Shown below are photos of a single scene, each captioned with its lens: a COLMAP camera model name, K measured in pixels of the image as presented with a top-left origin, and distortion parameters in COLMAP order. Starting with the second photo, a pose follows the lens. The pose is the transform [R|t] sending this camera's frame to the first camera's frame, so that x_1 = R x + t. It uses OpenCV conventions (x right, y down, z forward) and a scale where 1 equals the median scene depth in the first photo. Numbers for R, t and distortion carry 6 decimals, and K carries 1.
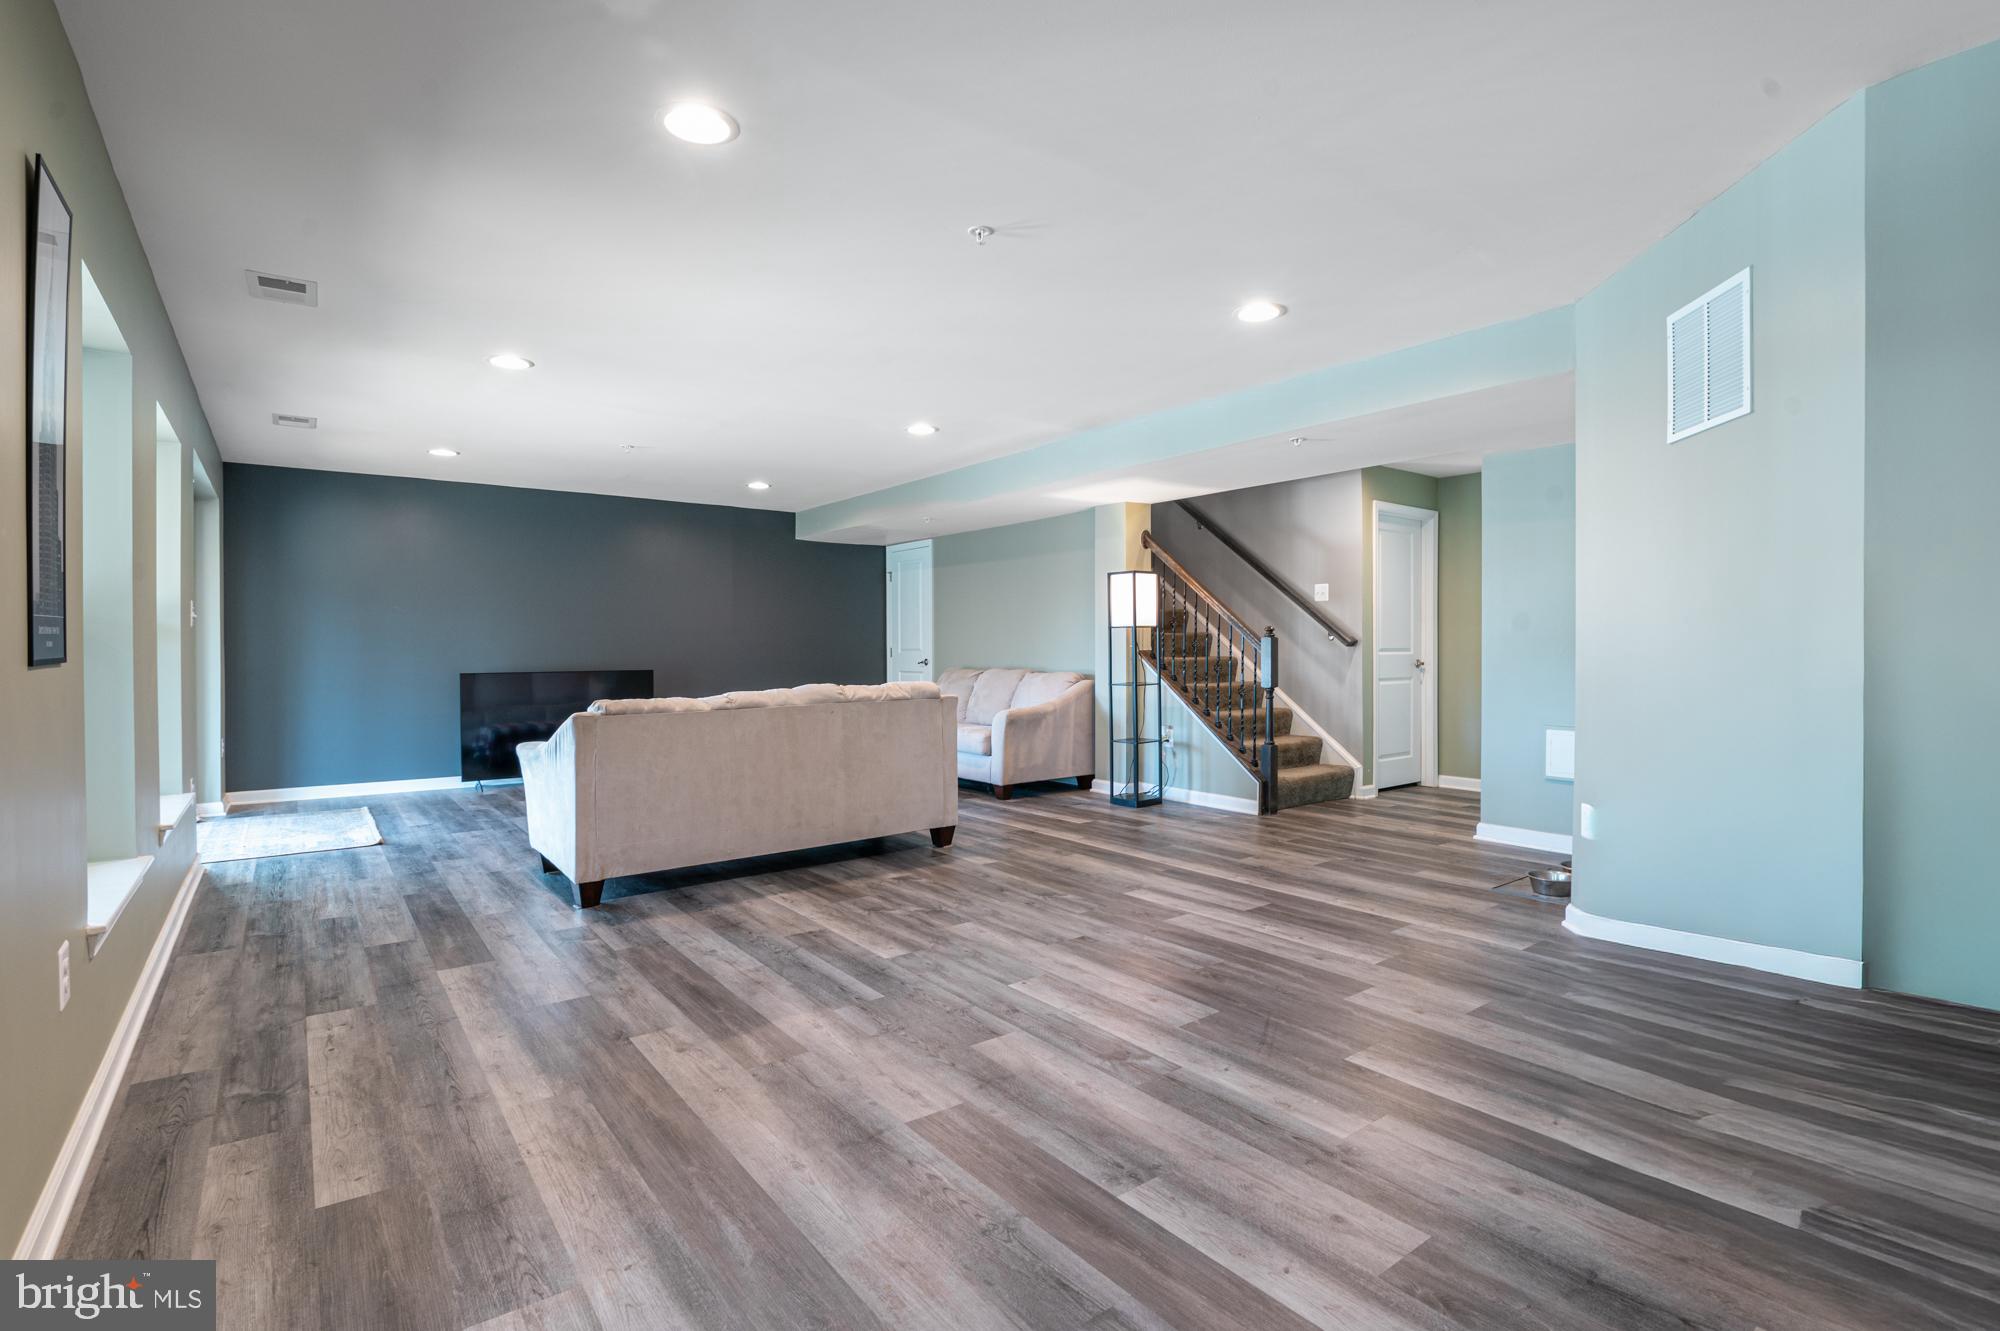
lens RADIAL K [[923.1, 0, 1000.0], [0, 923.1, 665.5], [0, 0, 1]] dist [-0.003076, -0.000410]
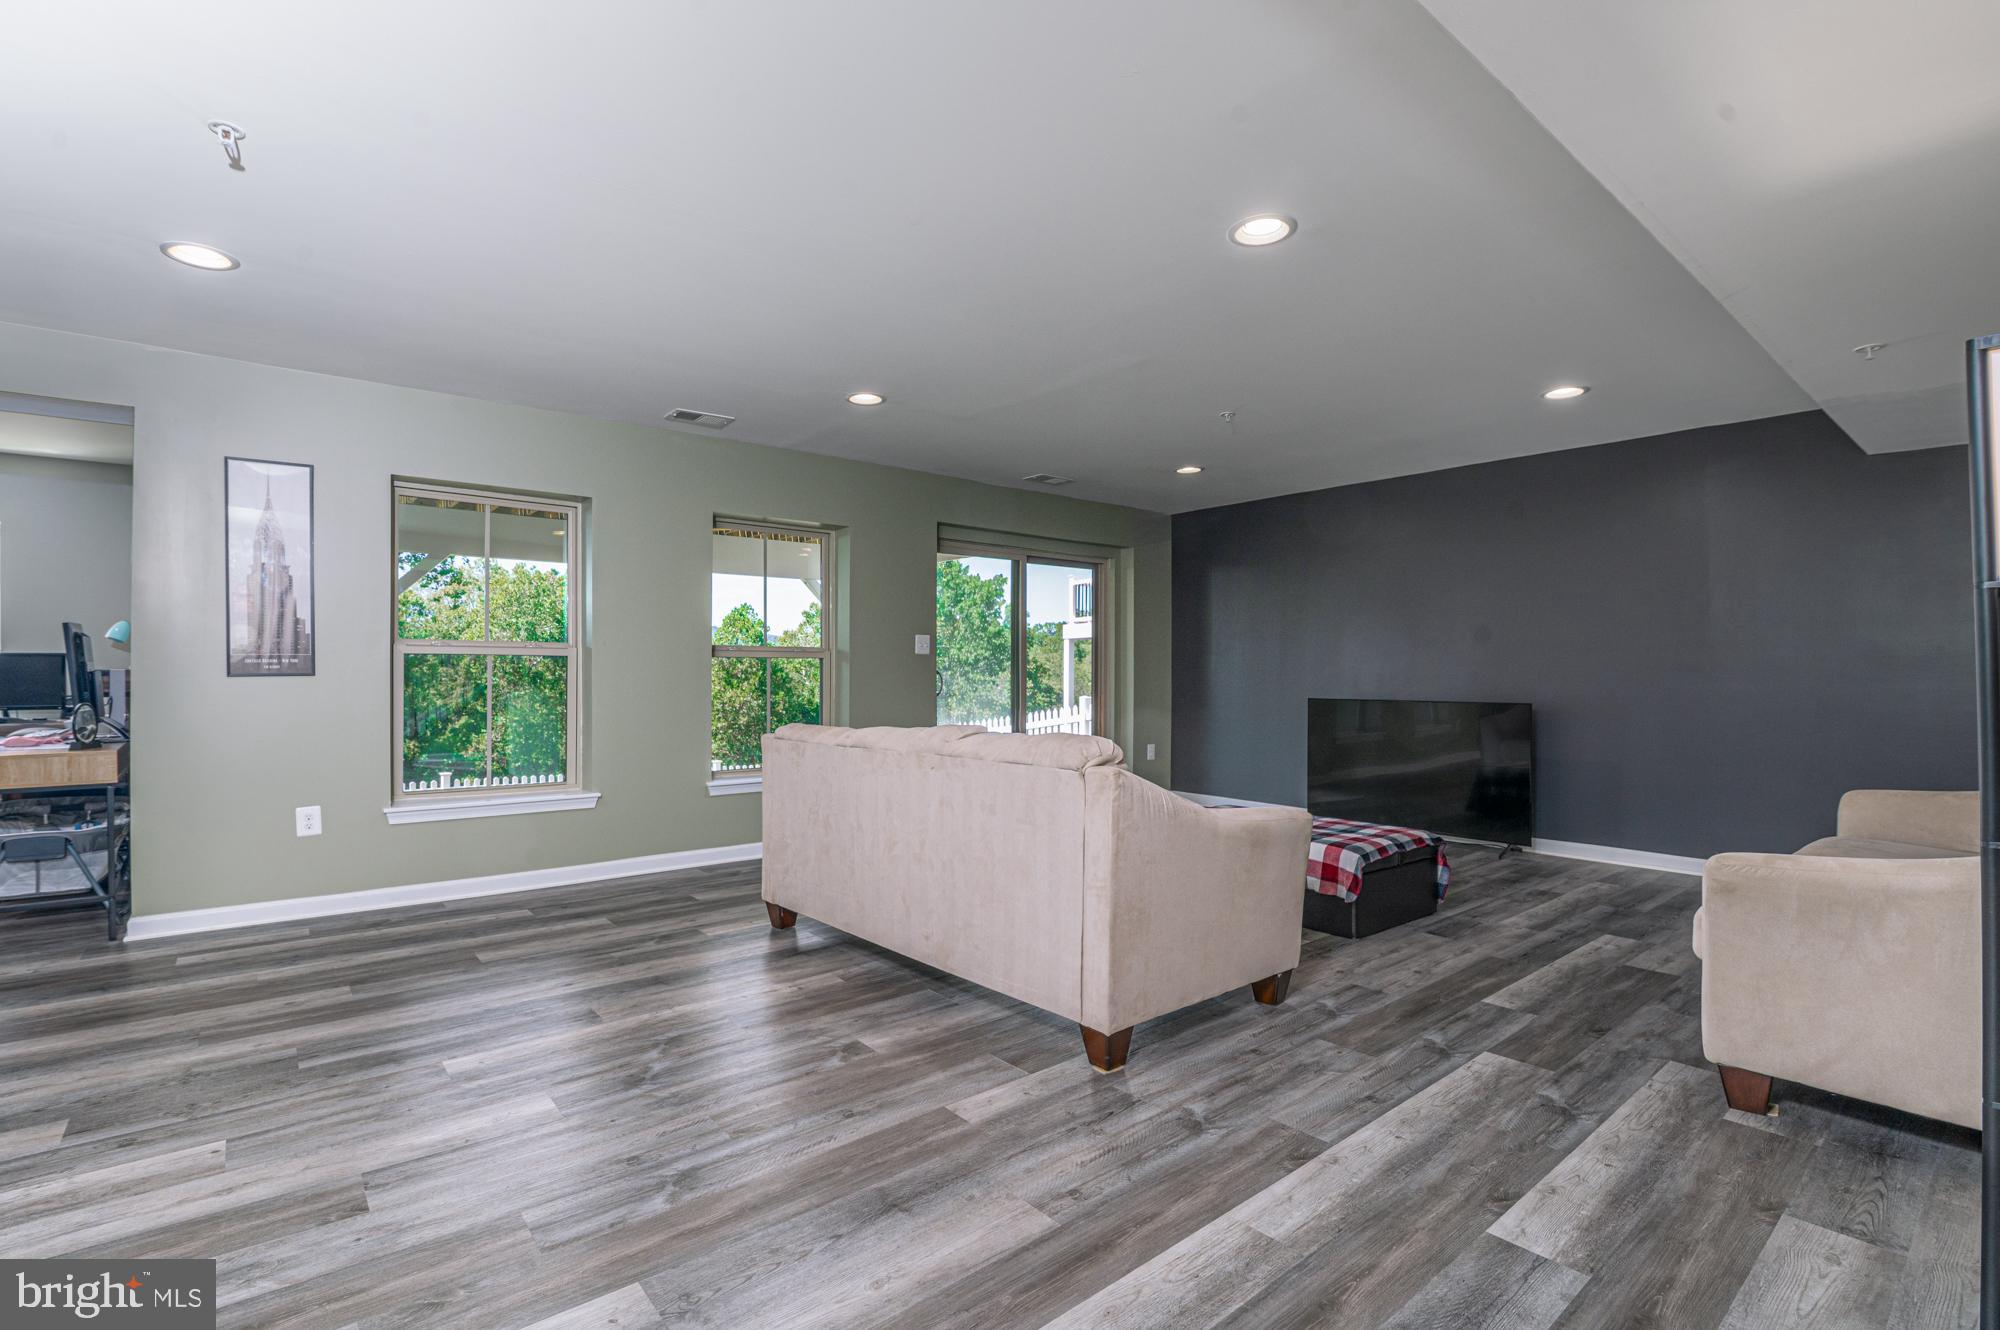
lens RADIAL K [[913.2, 0, 1000.0], [0, 913.2, 665.0], [0, 0, 1]] dist [-0.028518, 0.000312]
pose [[0.061674, -0.002115, -0.998094, 0.692638], [-0.018775, 0.999818, -0.003279, -0.028847], [0.997920, 0.018941, 0.061623, 1.468101]]
